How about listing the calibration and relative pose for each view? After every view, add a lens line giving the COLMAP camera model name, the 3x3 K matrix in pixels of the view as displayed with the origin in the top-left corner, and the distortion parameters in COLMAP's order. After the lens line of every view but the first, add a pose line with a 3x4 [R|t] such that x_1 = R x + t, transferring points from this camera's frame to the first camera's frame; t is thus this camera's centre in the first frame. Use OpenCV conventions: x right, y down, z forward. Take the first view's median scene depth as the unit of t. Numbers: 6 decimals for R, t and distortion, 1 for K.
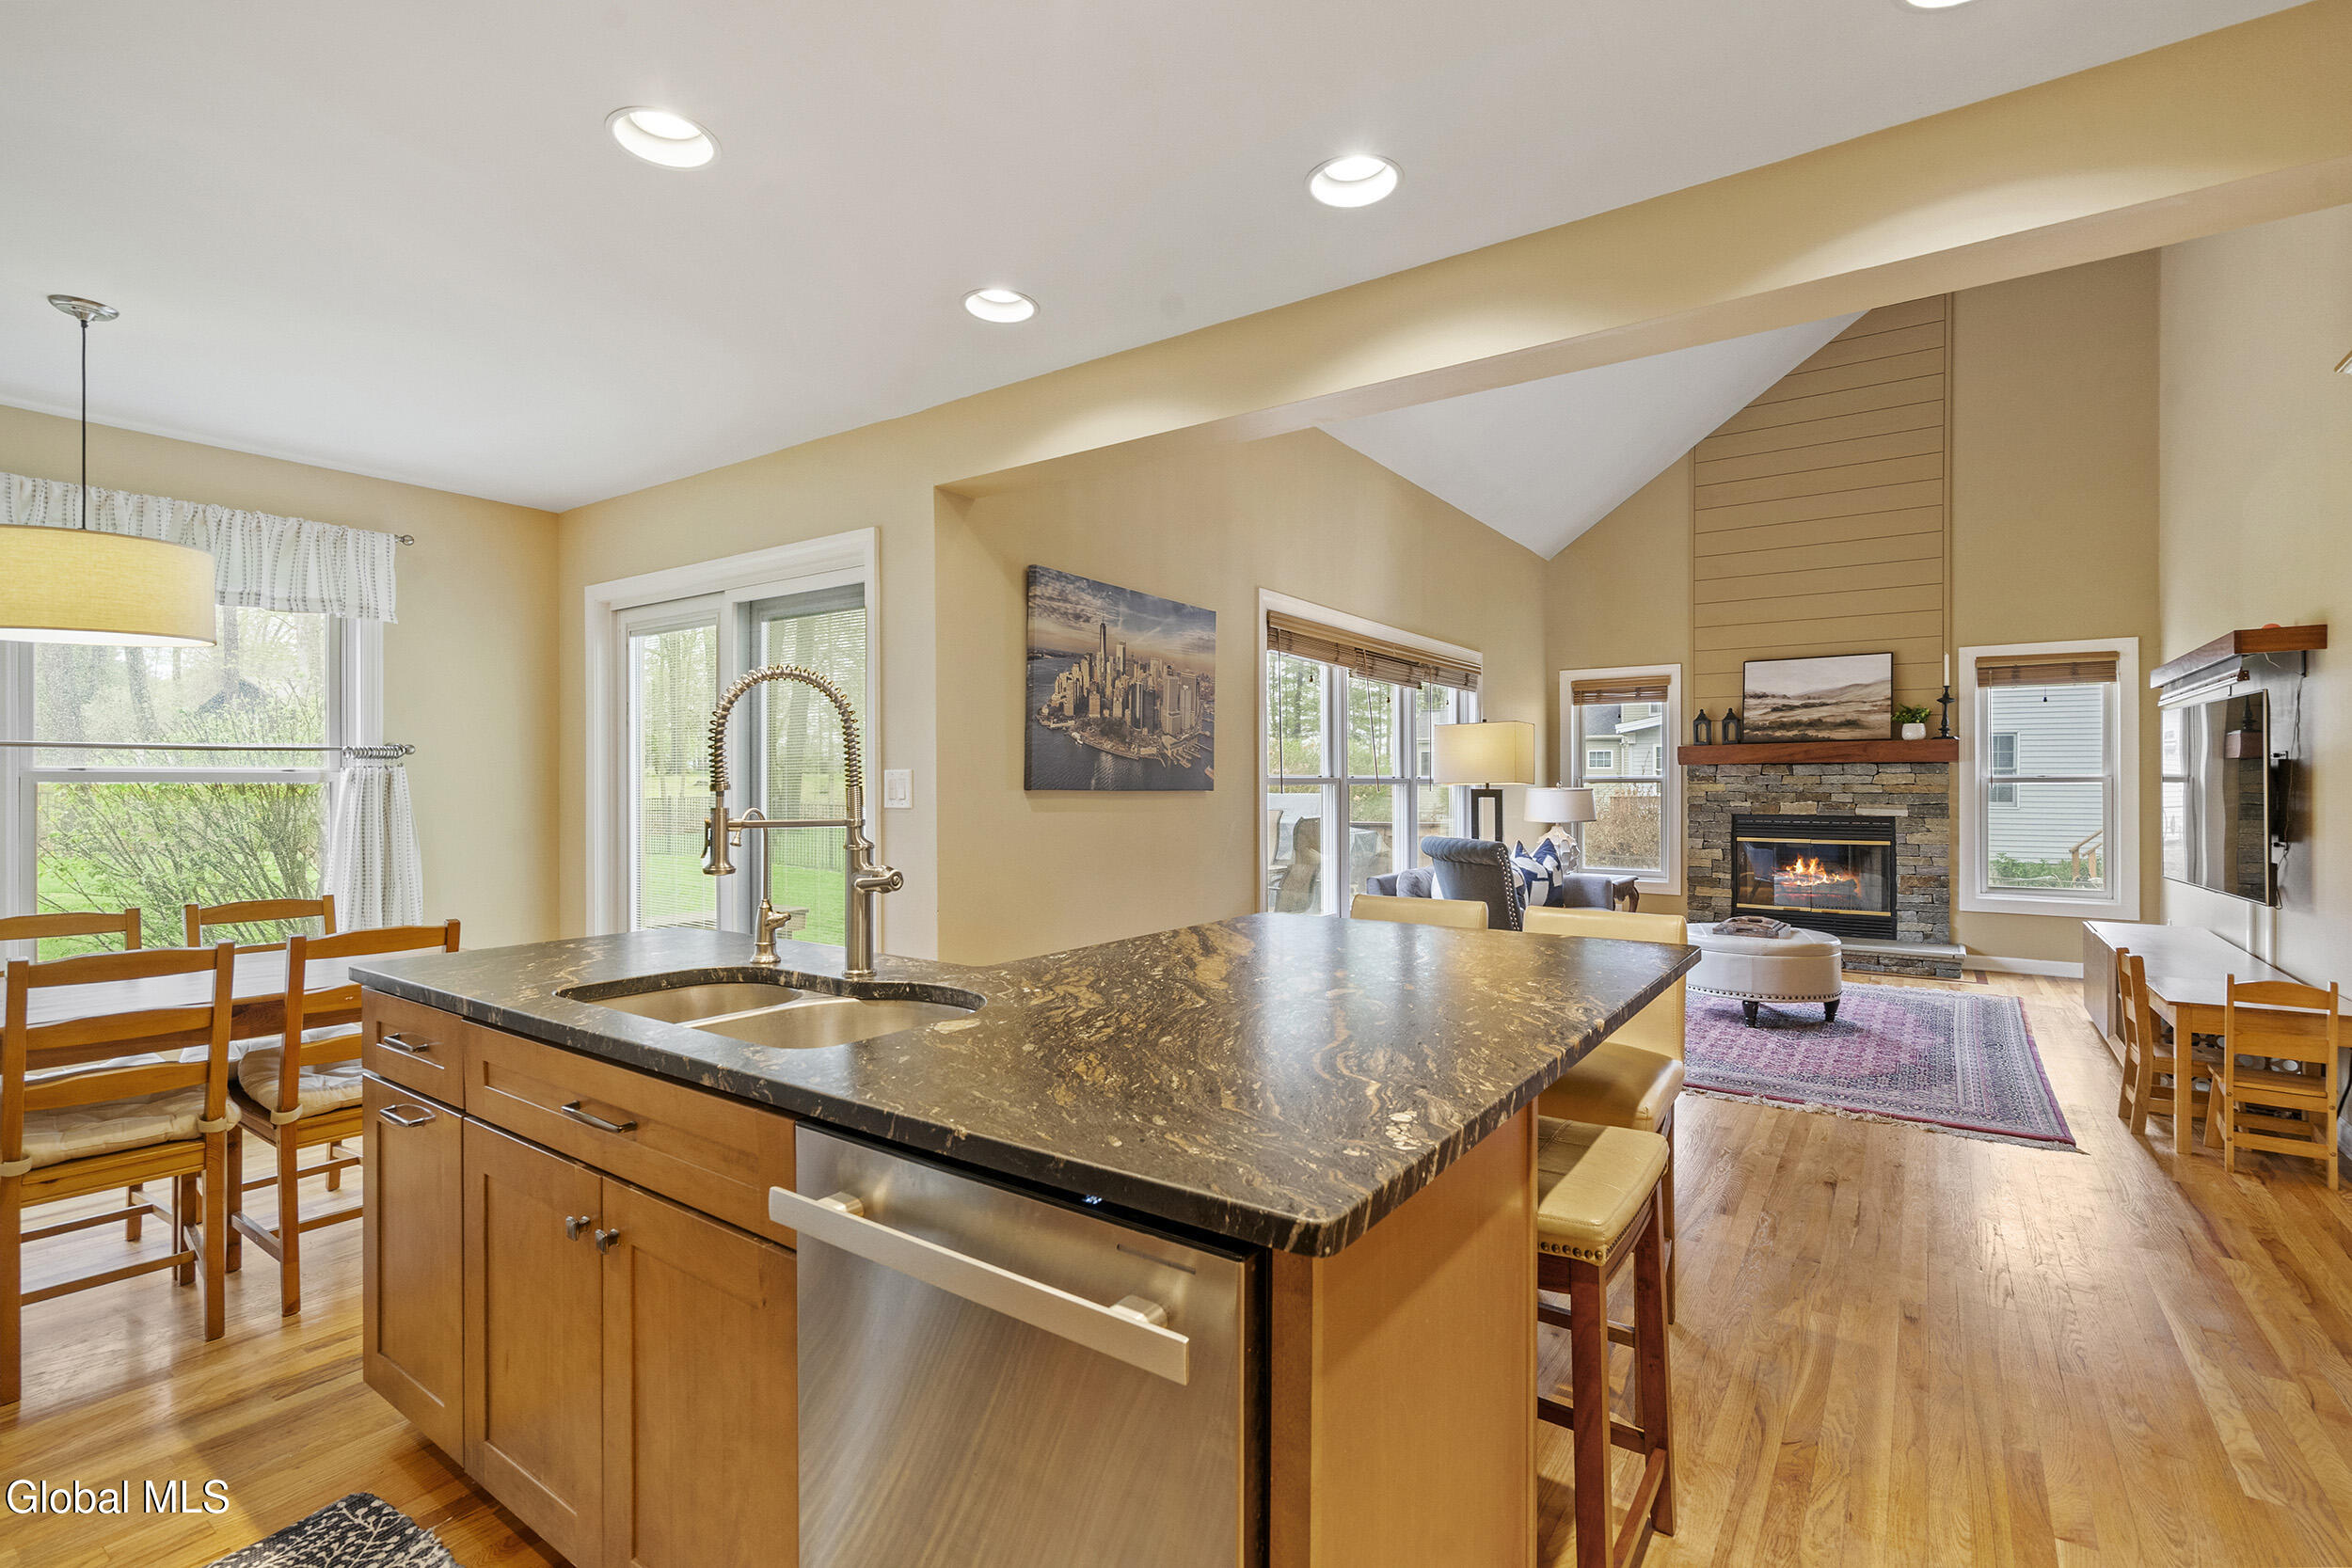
lens RADIAL K [[1068.1, 0, 1176.0], [0, 1068.1, 784.0], [0, 0, 1]] dist [-0.002169, -0.000262]
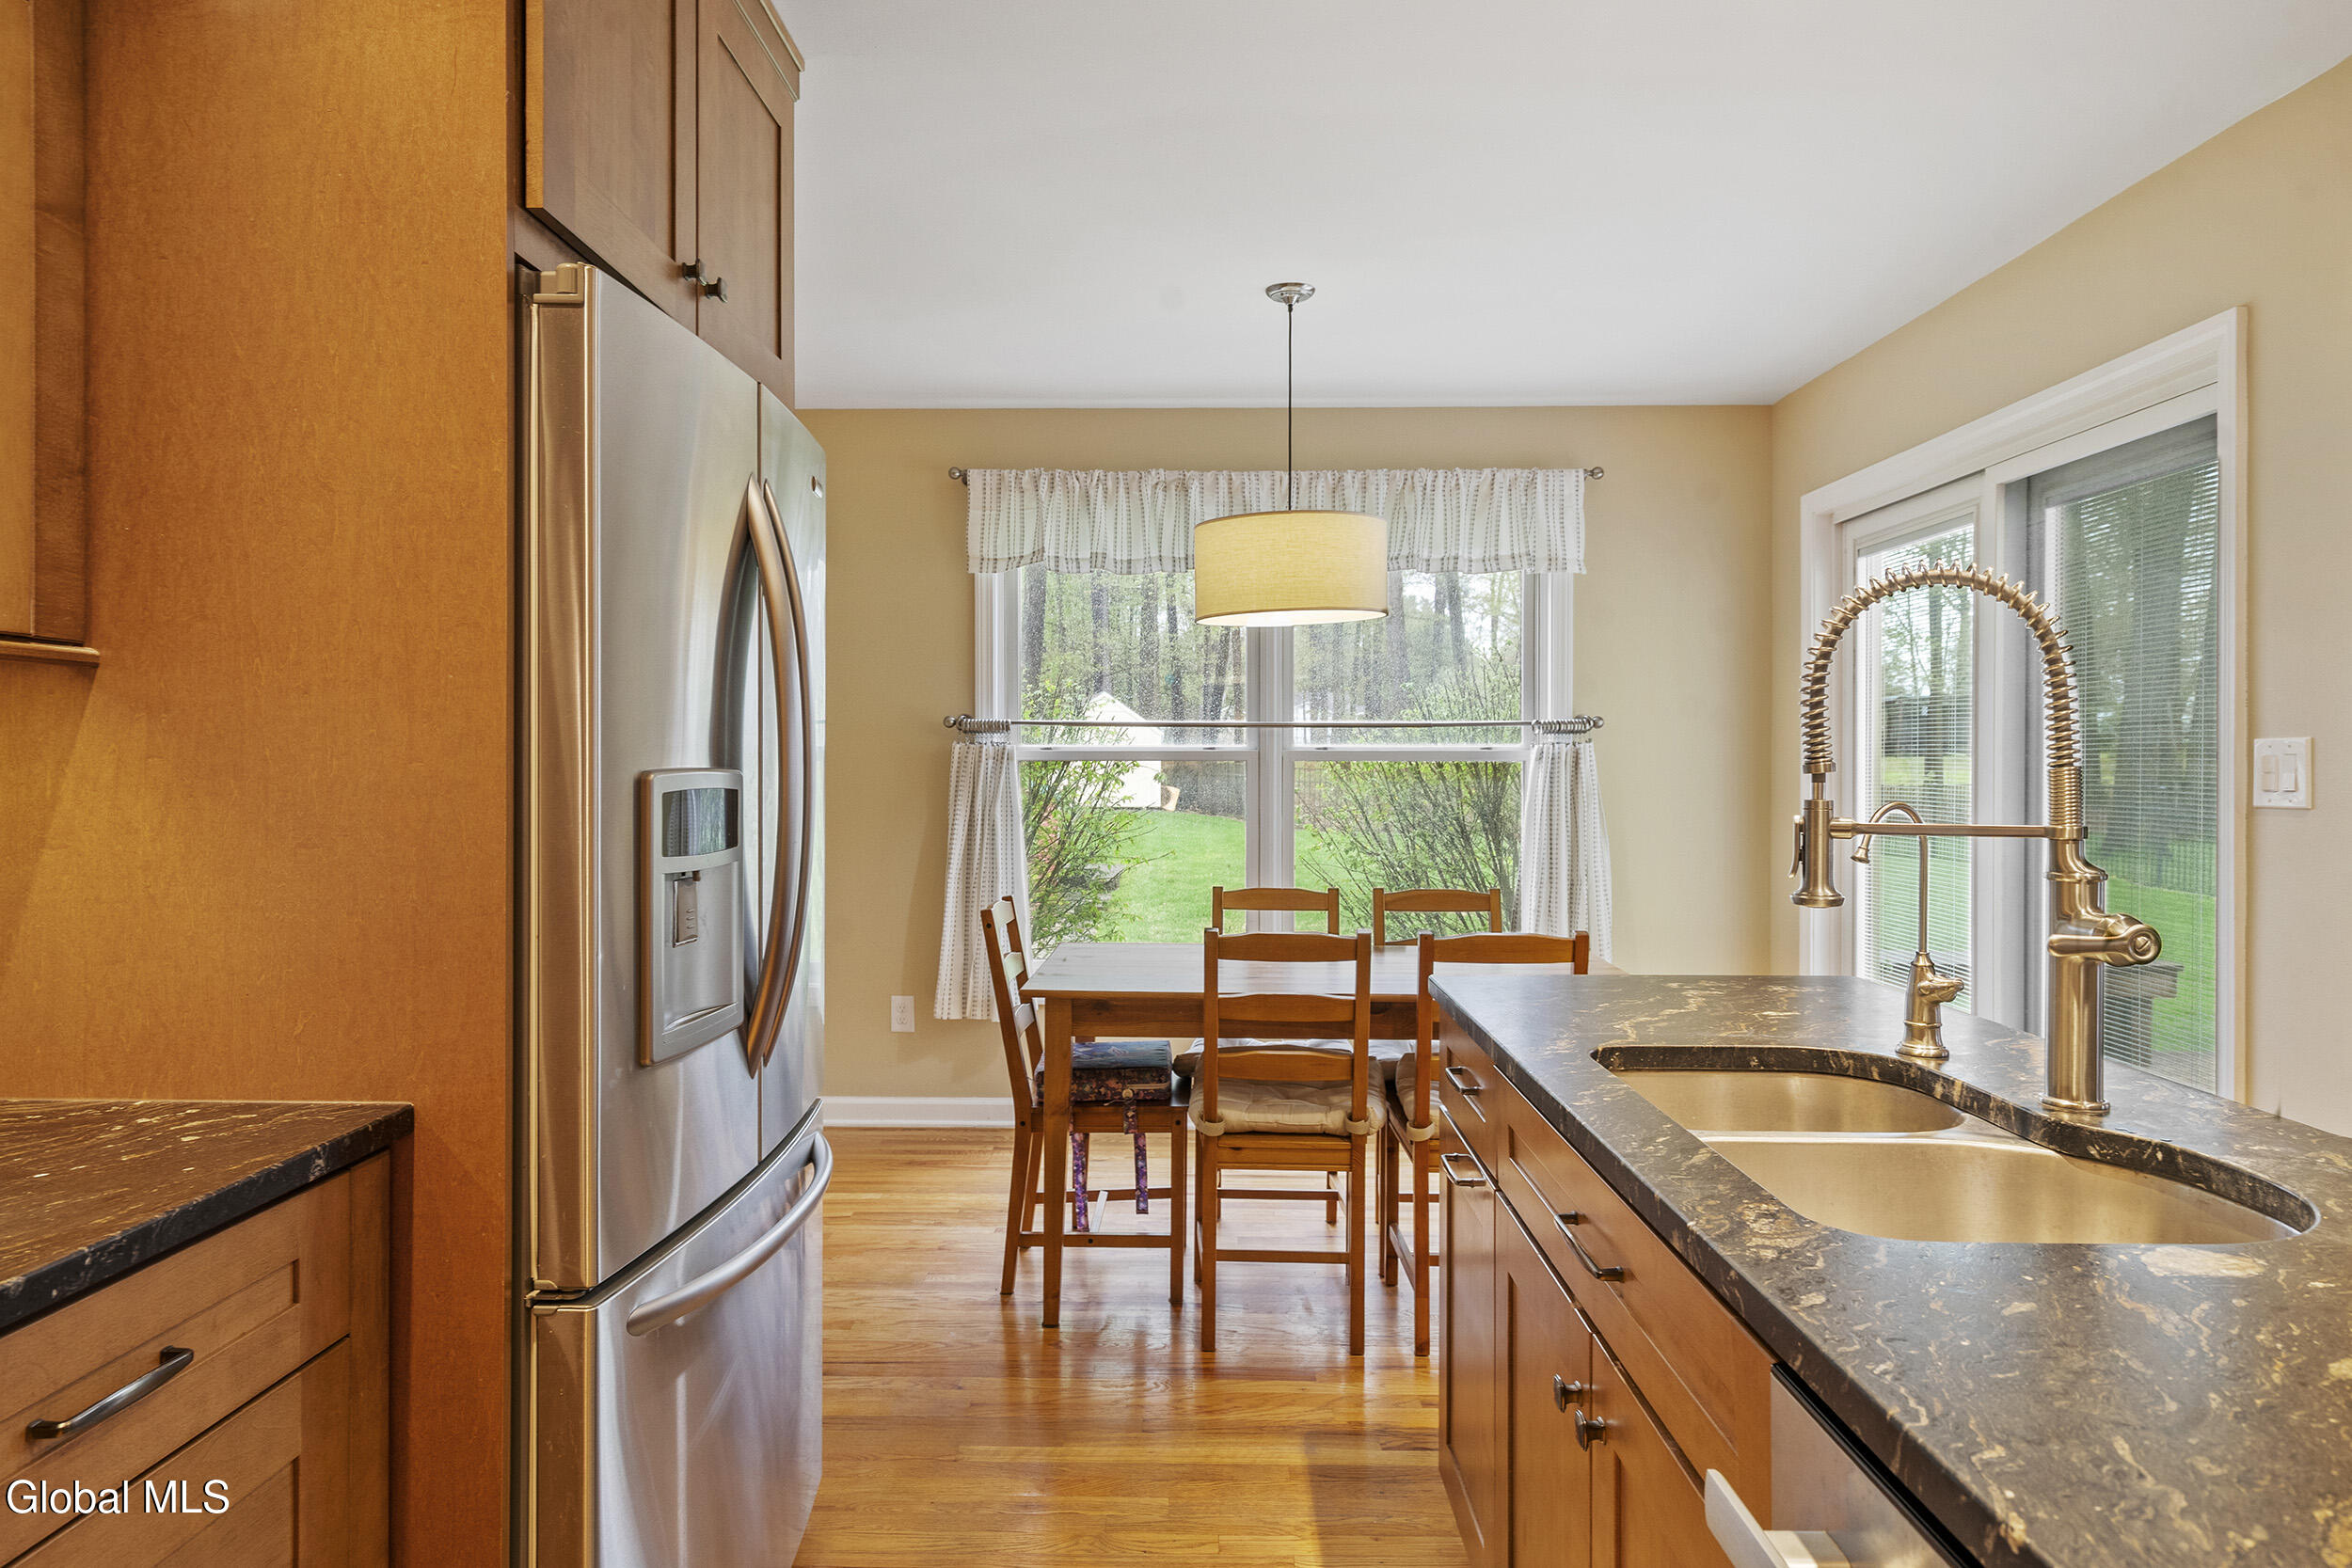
lens RADIAL K [[1428.0, 0, 1175.6], [0, 1428.0, 772.5], [0, 0, 1]] dist [0.007590, 0.000404]
pose [[0.563530, 0.006381, -0.826071, 0.042022], [-0.001577, 0.999977, 0.006649, 0.000605], [0.826094, -0.002444, 0.563527, 0.156612]]
